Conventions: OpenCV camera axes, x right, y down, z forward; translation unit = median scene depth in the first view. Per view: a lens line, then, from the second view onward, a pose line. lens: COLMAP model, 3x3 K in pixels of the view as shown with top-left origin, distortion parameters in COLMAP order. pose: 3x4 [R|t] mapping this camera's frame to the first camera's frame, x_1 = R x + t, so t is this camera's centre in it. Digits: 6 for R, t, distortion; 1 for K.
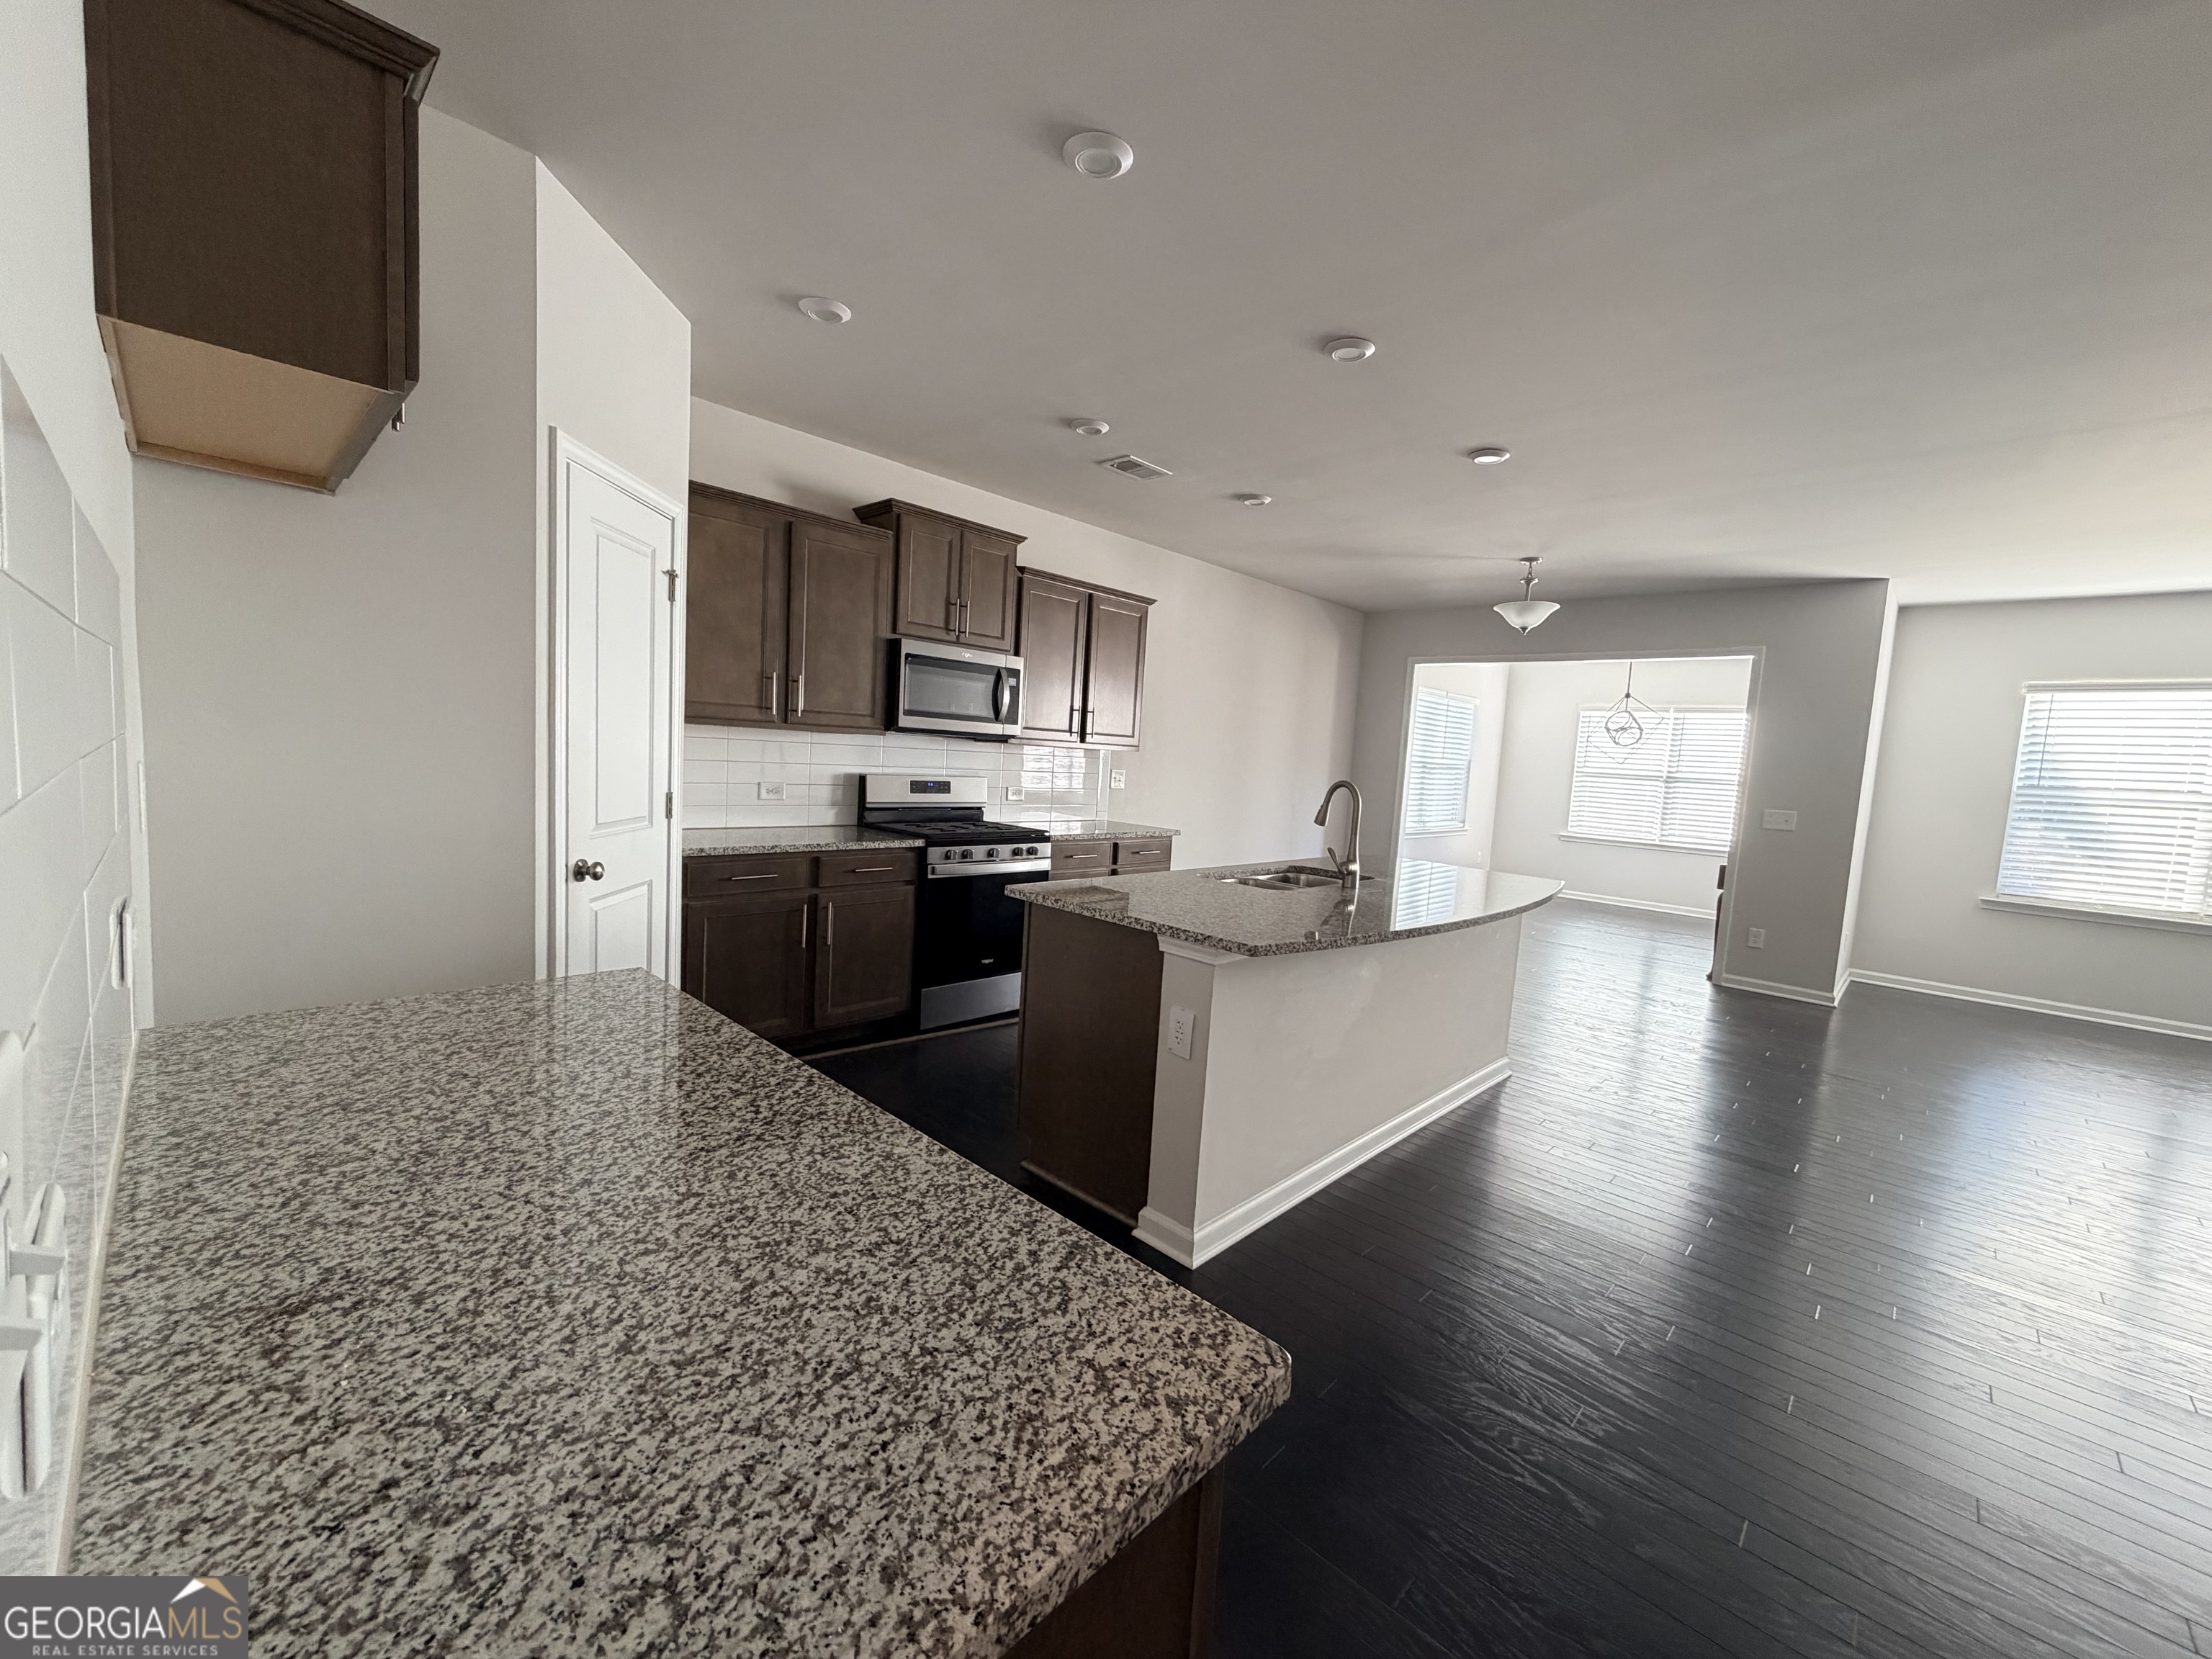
lens RADIAL K [[881.5, 0, 1099.6], [0, 881.5, 830.8], [0, 0, 1]] dist [-0.001876, 0.000478]
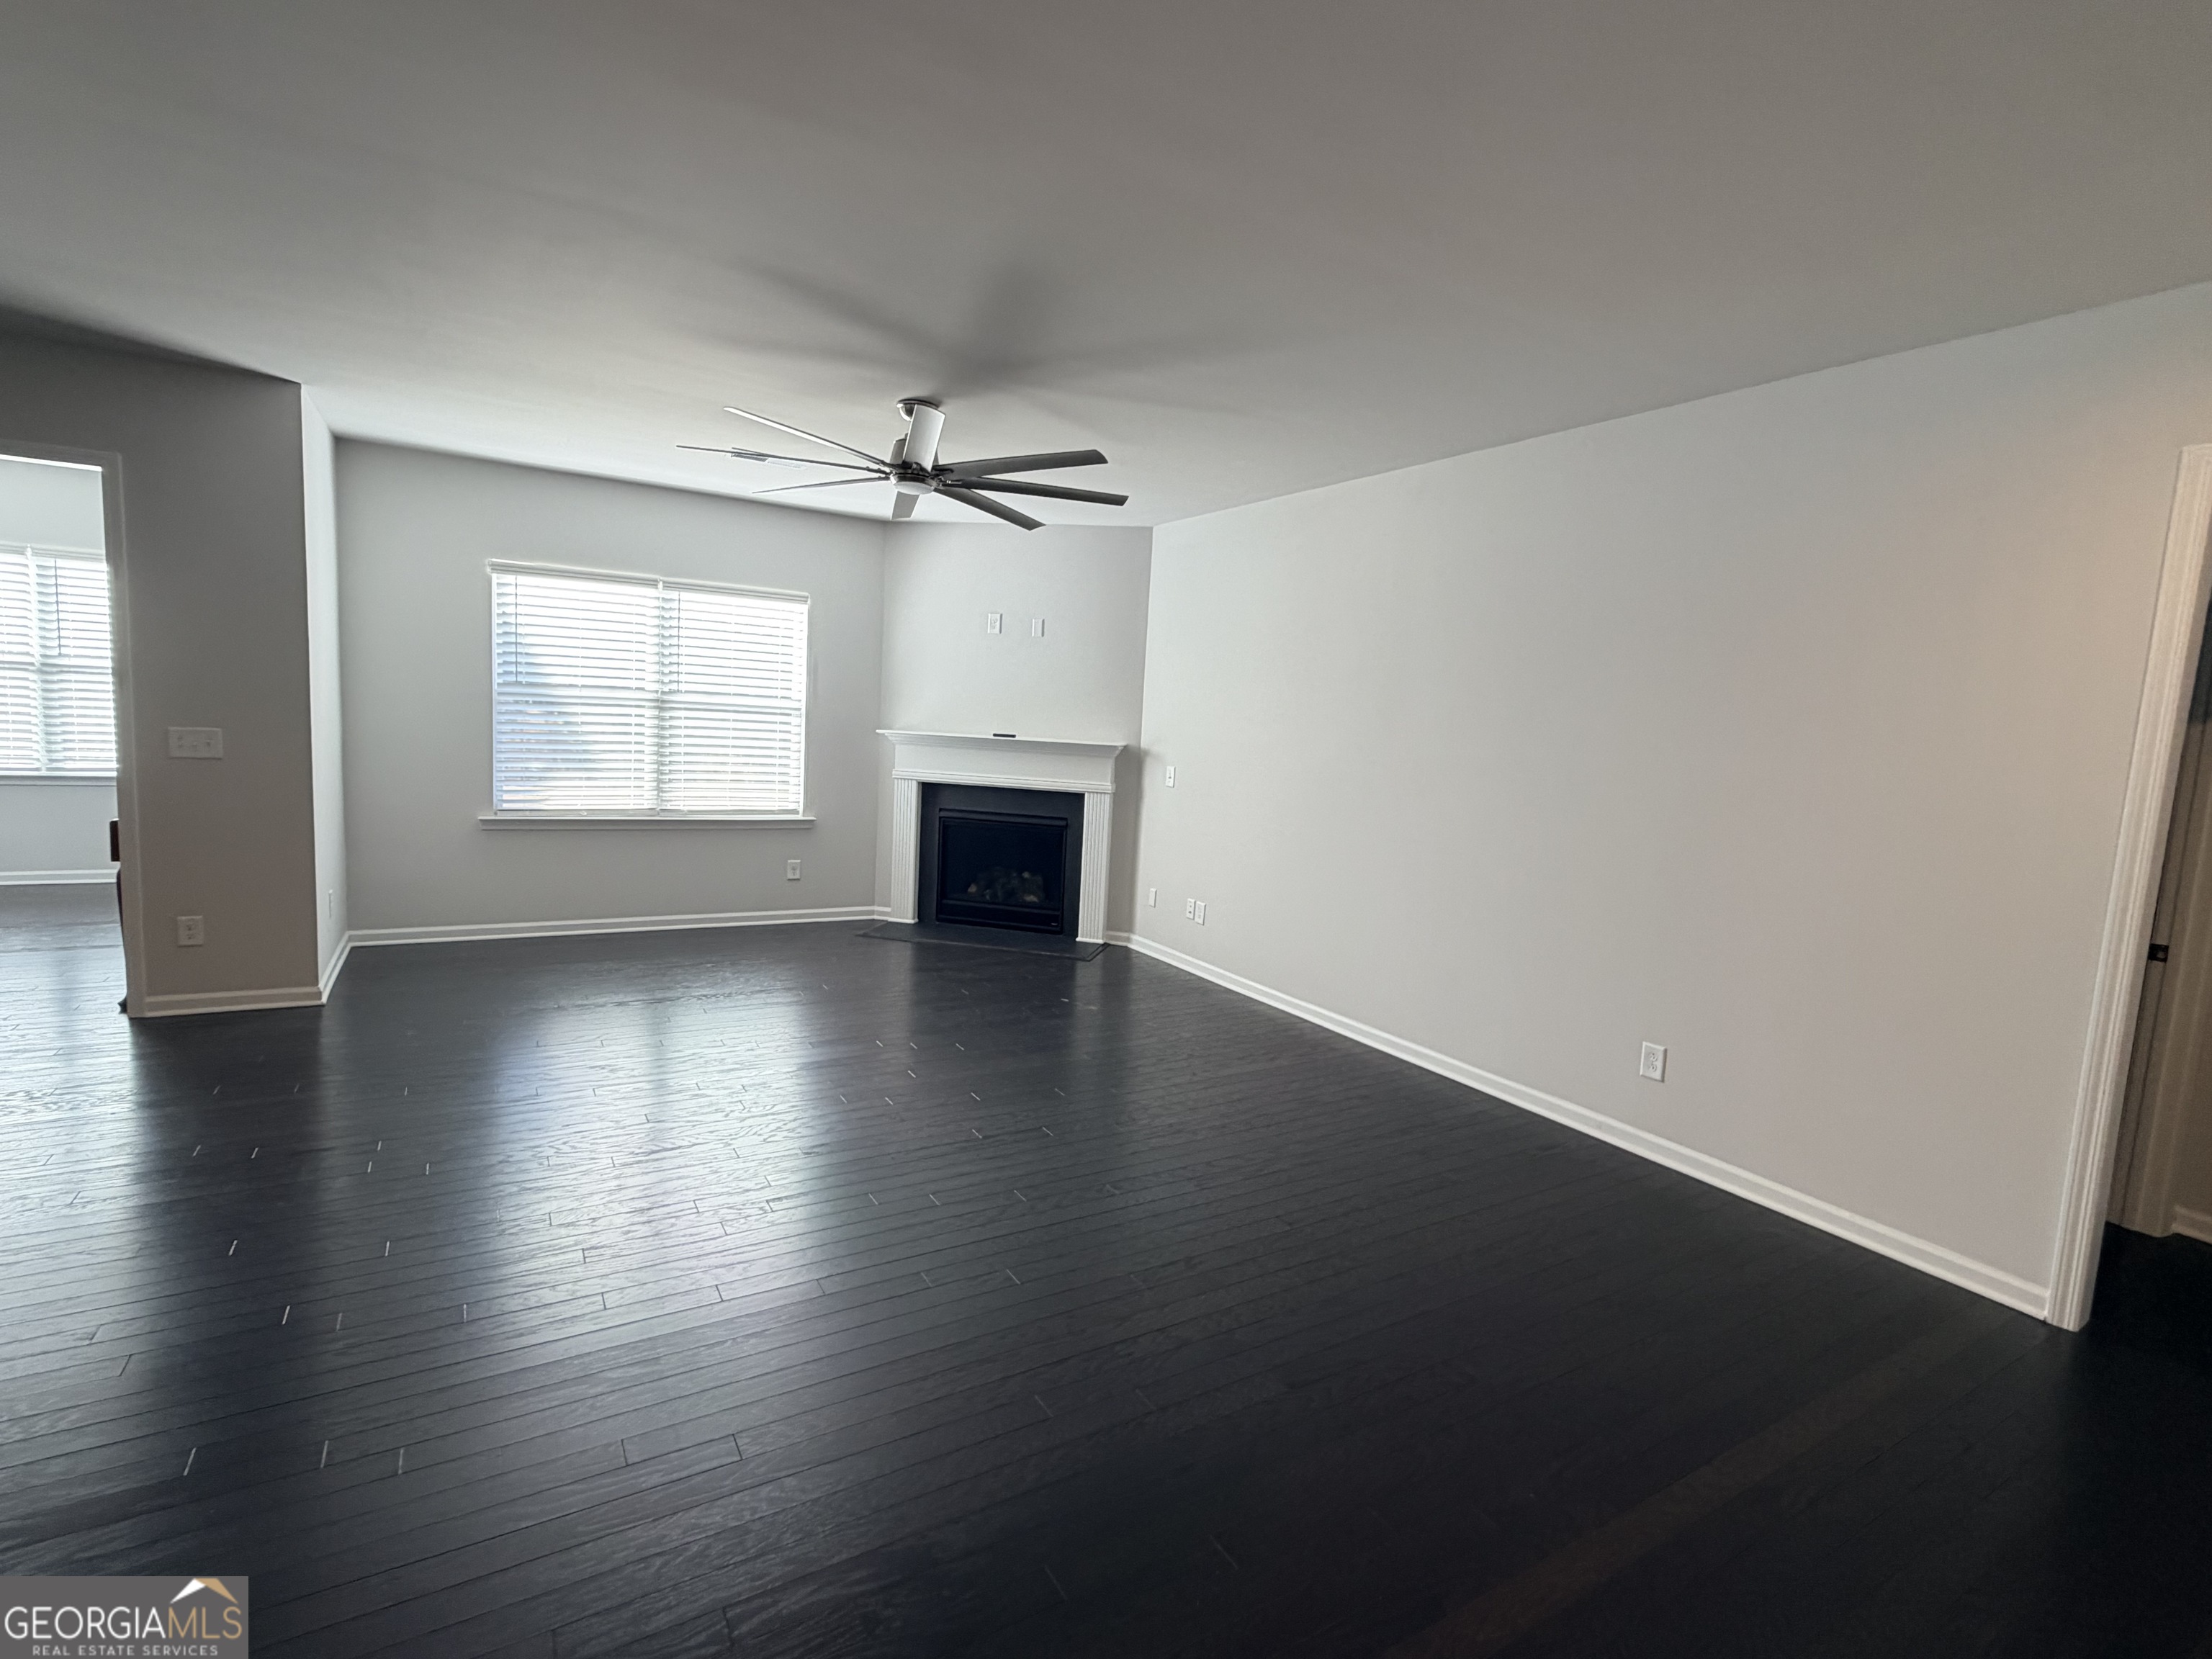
lens RADIAL K [[1028.1, 0, 1106.1], [0, 1028.1, 833.7], [0, 0, 1]] dist [-0.001101, -0.000285]
pose [[0.255317, -0.151282, 0.954949, 0.434543], [0.043949, 0.988478, 0.144844, -0.049943], [-0.965858, 0.004988, 0.259024, 0.340263]]
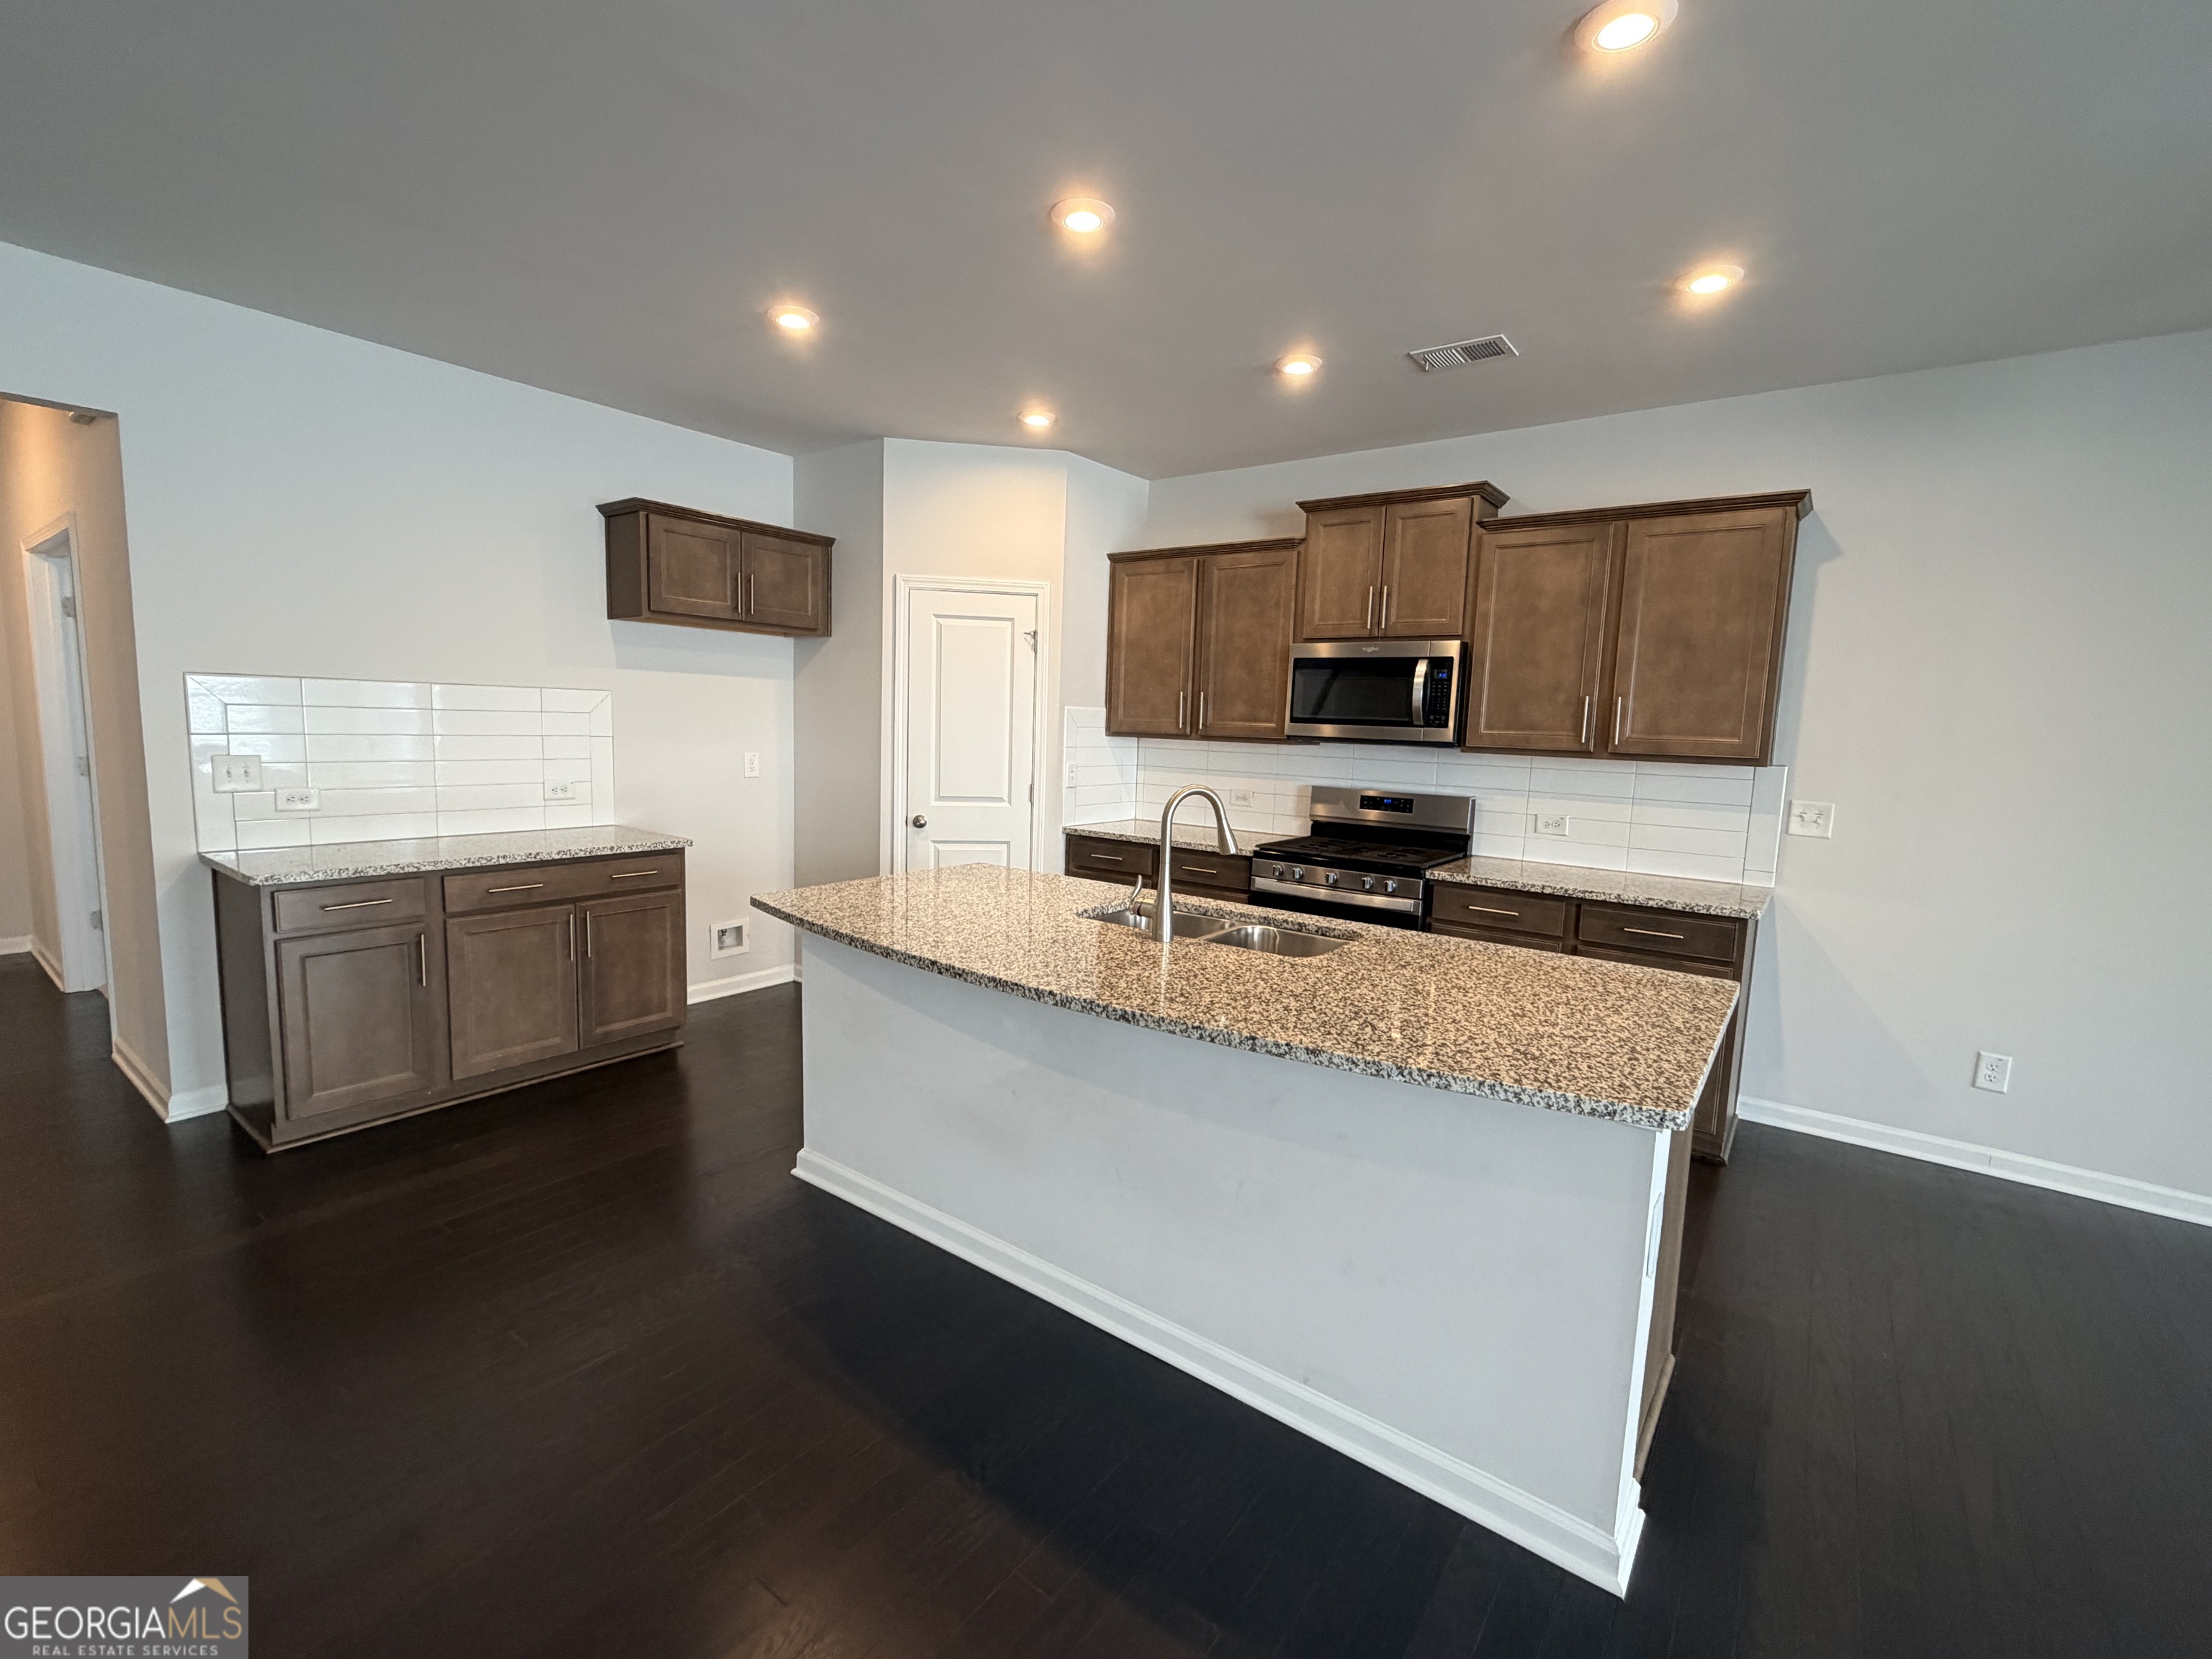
lens RADIAL K [[973.9, 0, 1116.0], [0, 973.9, 843.8], [0, 0, 1]] dist [0.004337, 0.000296]
pose [[0.119967, 0.069303, -0.990356, 1.117052], [-0.114522, 0.991867, 0.055536, -0.051358], [0.986150, 0.106755, 0.126928, 0.943020]]
